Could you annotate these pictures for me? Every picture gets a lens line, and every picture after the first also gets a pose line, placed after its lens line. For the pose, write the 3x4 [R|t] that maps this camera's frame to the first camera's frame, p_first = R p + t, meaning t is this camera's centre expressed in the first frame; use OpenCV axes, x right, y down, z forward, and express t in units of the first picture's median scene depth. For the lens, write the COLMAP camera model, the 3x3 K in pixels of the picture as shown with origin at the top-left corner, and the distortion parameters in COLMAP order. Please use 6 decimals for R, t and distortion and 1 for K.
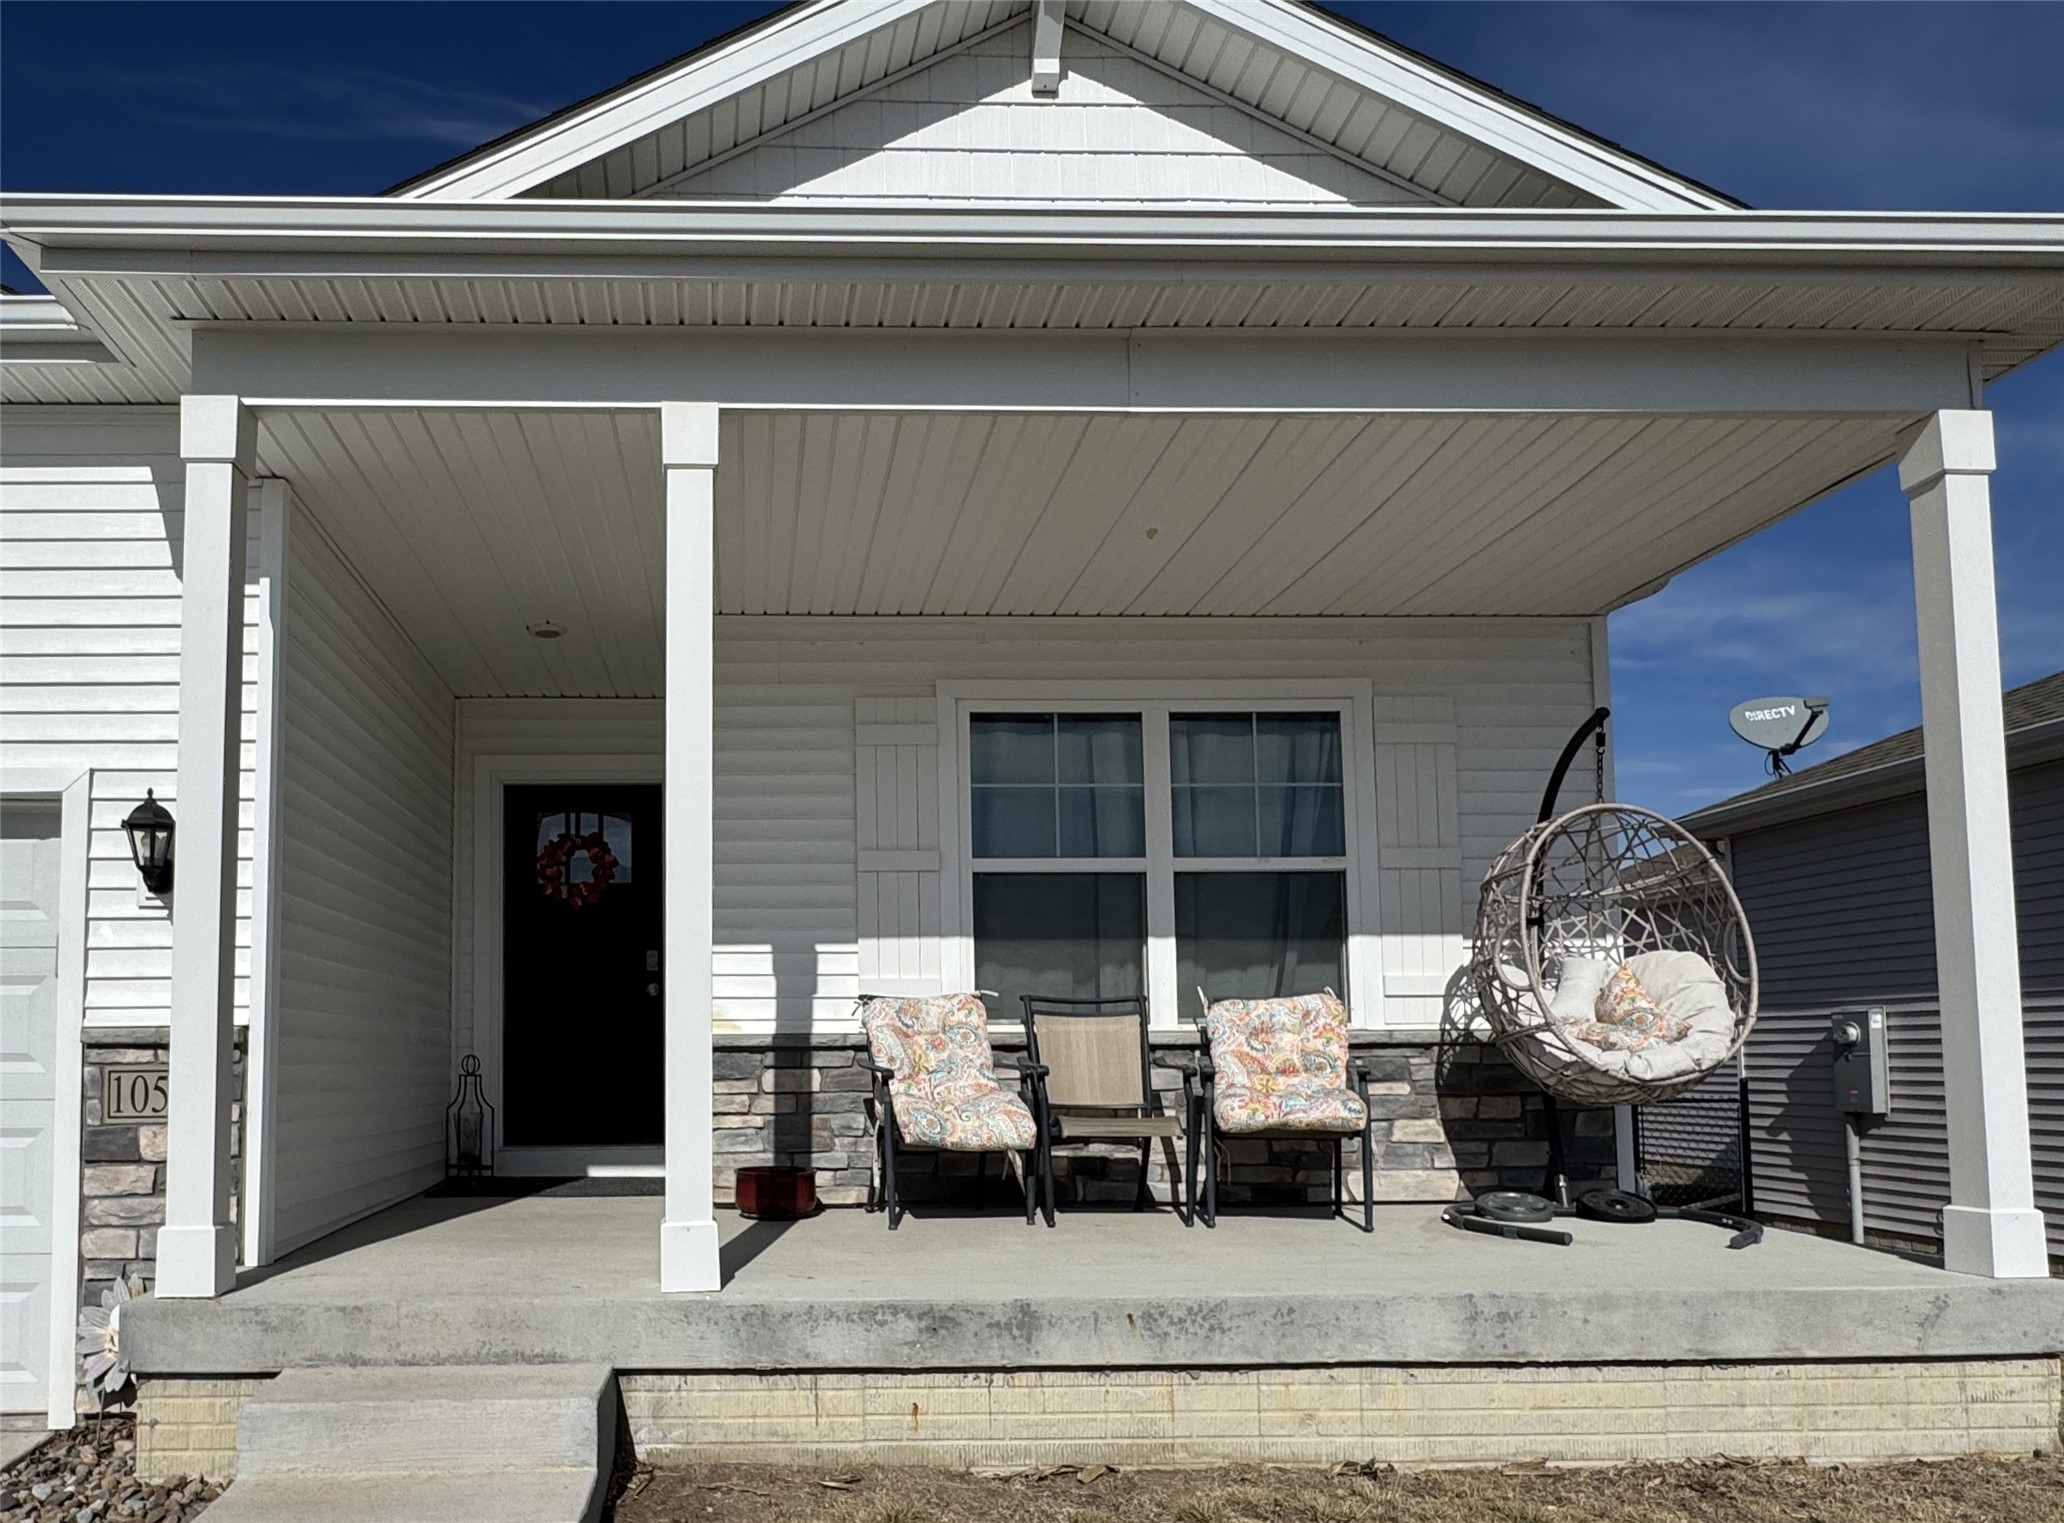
lens RADIAL K [[1430.8, 0, 759.7], [0, 1430.8, 957.5], [0, 0, 1]] dist [-0.004675, 0.002731]
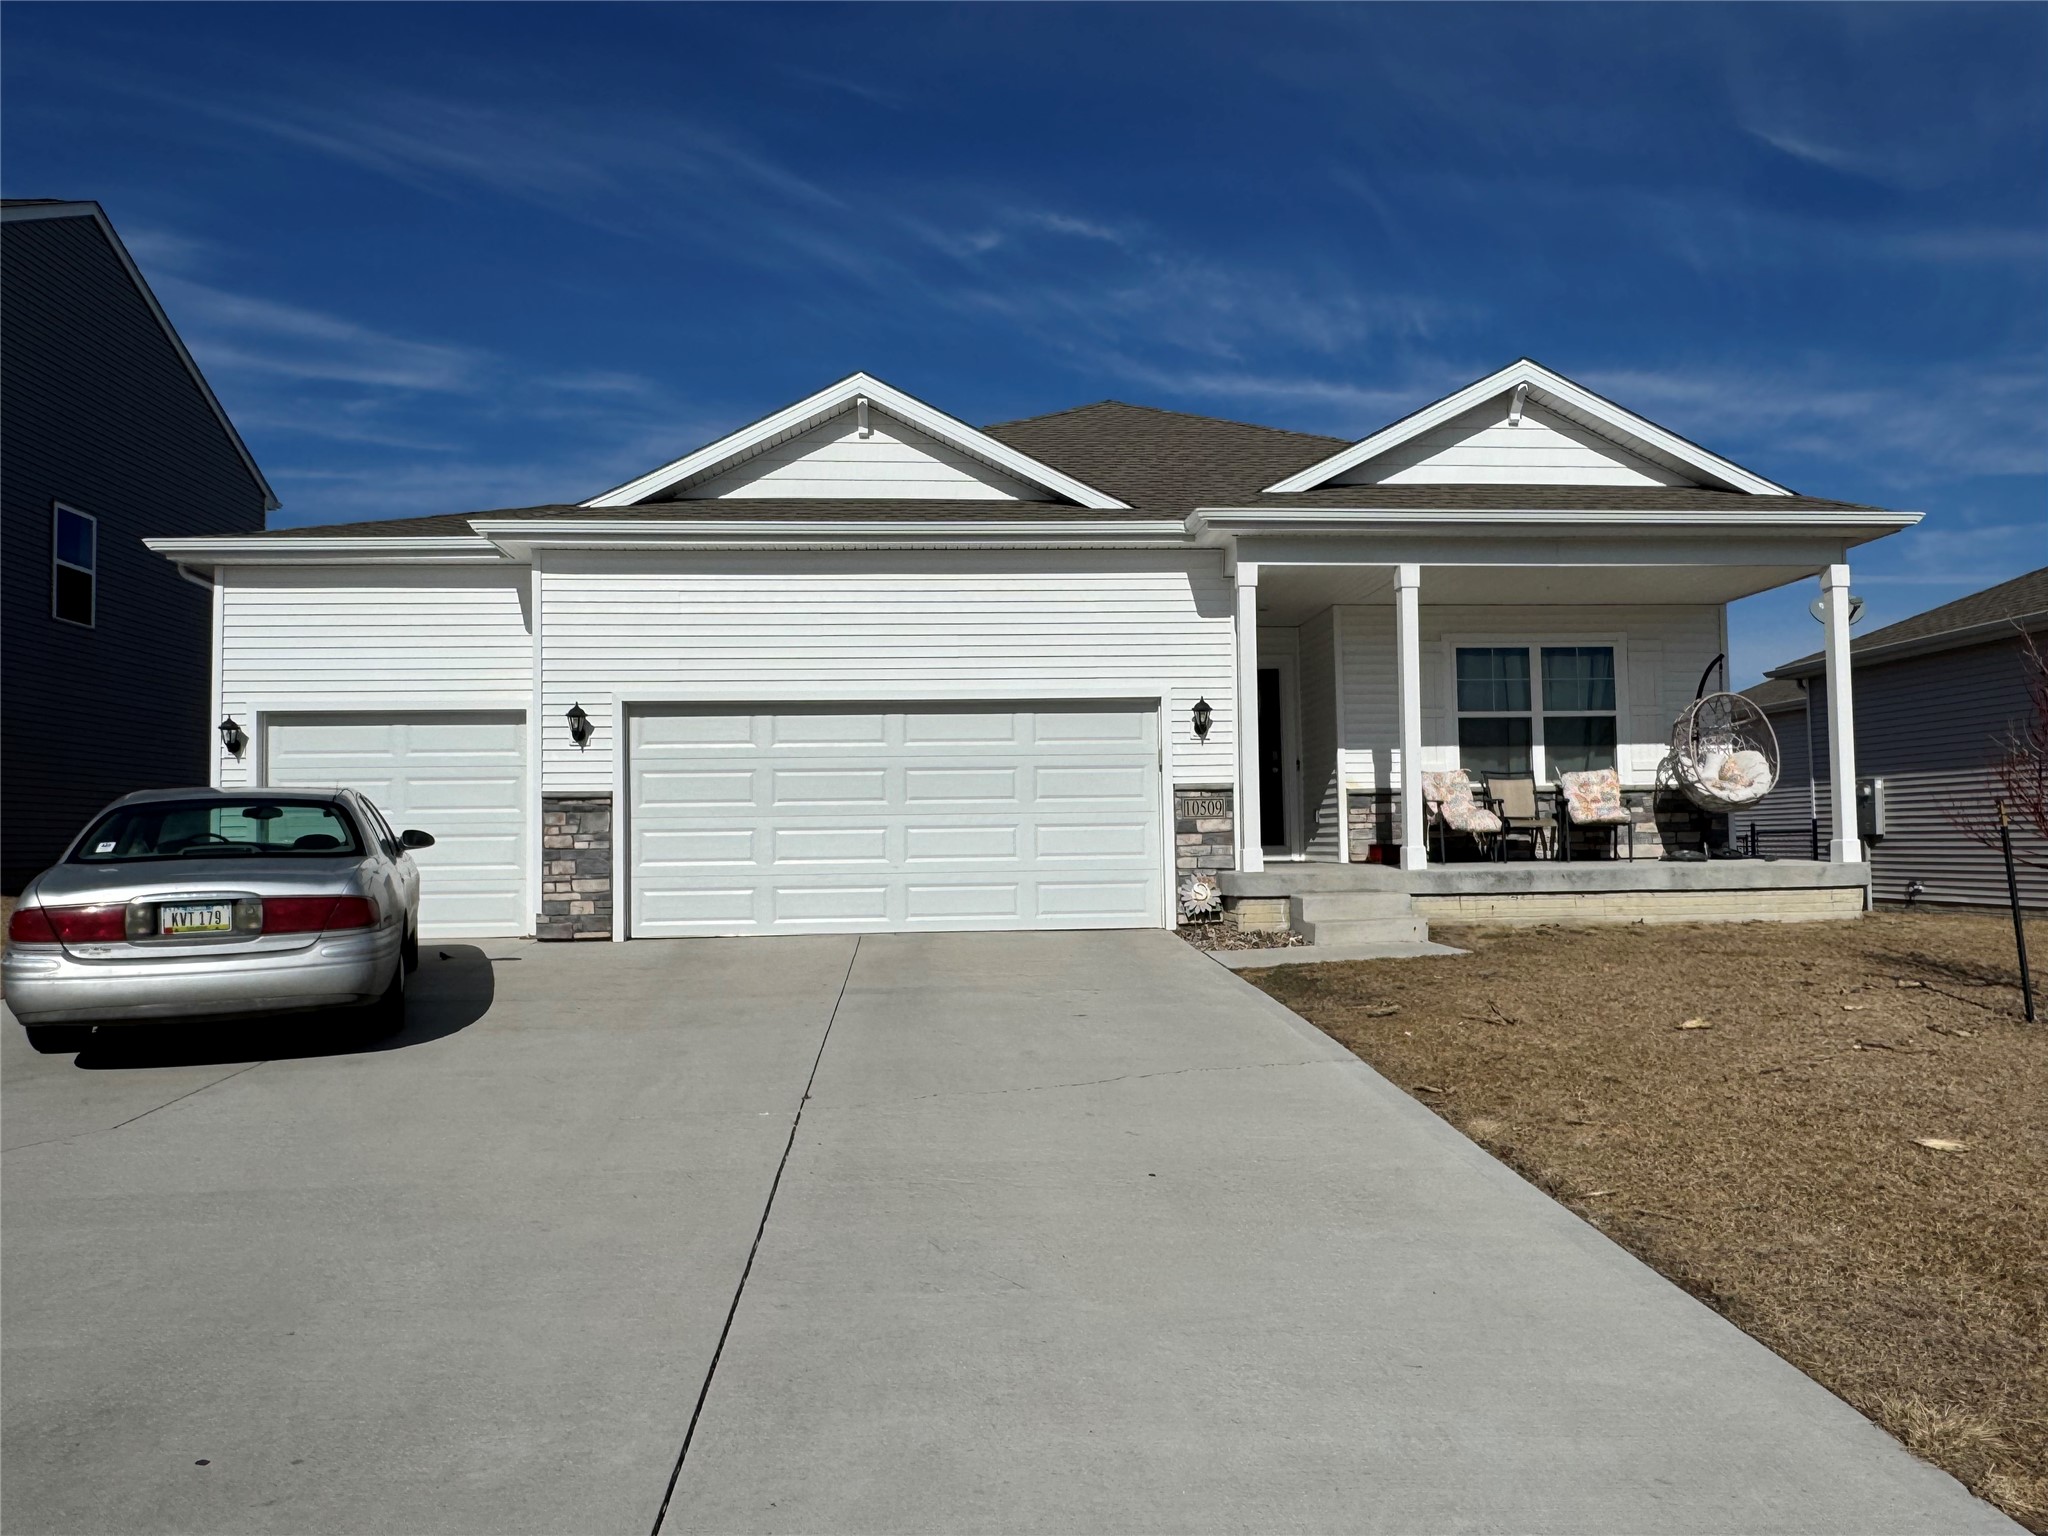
lens RADIAL K [[1441.1, 0, 1026.2], [0, 1441.1, 768.4], [0, 0, 1]] dist [0.003638, -0.001879]
pose [[0.998247, -0.006127, 0.058876, -0.712733], [0.005123, 0.999839, 0.017188, -0.022281], [-0.058971, -0.016856, 0.998117, -1.335138]]
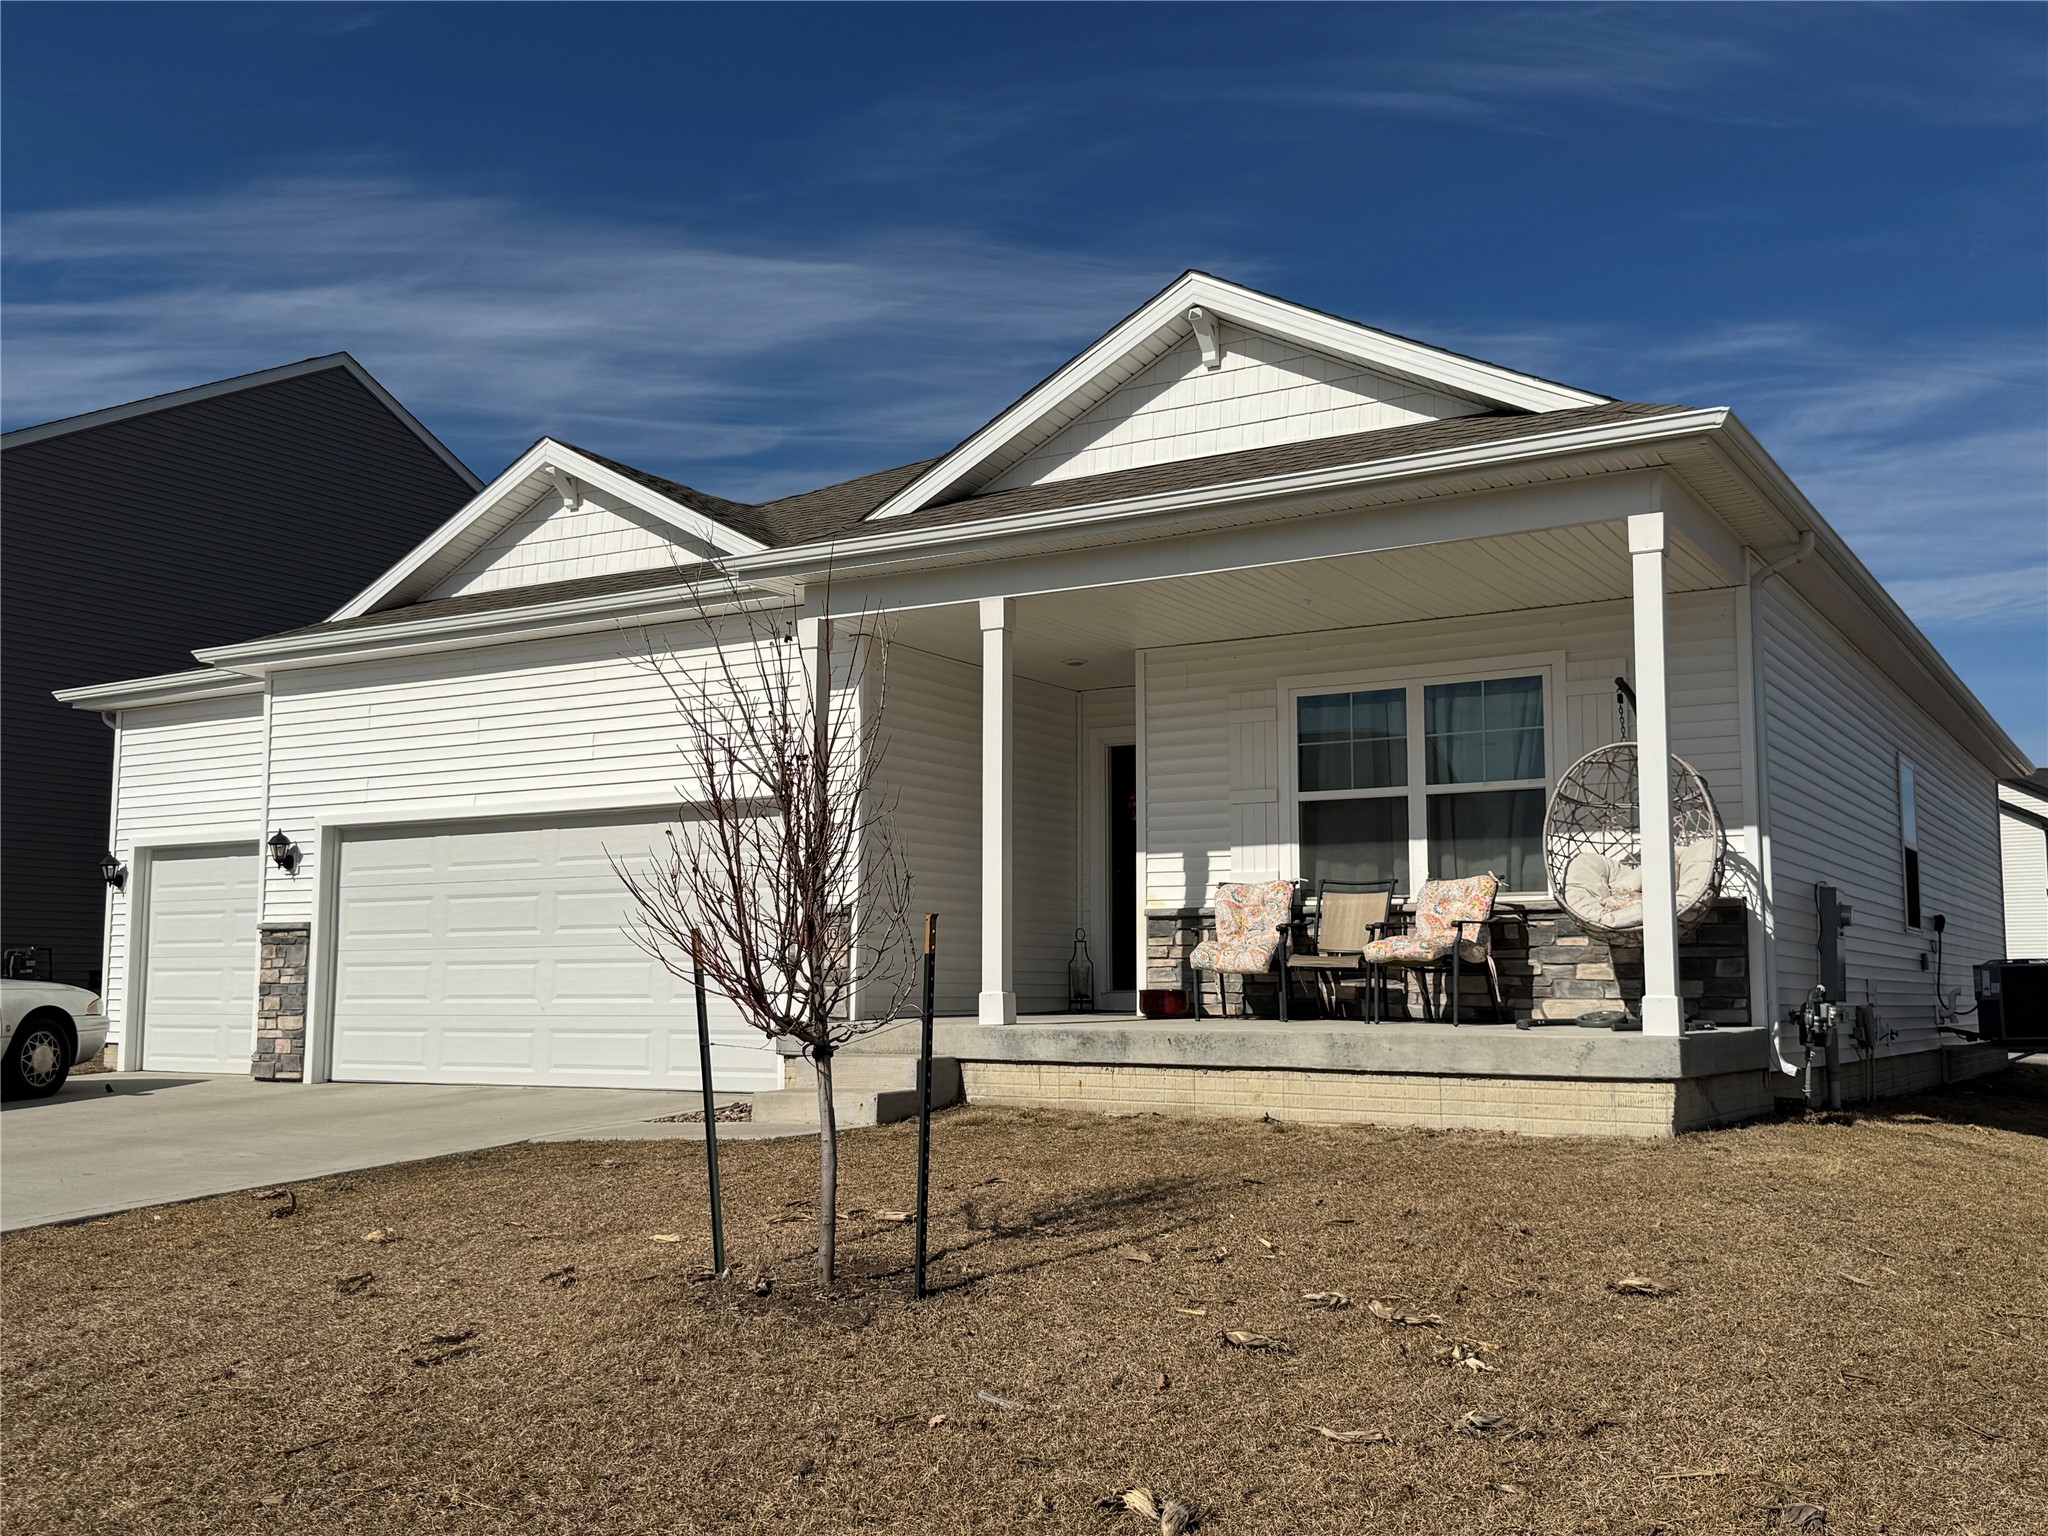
lens RADIAL K [[1919.1, 0, 1013.0], [0, 1919.1, 776.0], [0, 0, 1]] dist [0.126040, 0.000000]
pose [[0.840843, -0.052939, -0.538683, 1.050014], [0.031661, 0.998312, -0.048688, 0.004397], [0.540352, 0.023884, 0.841100, -0.946927]]
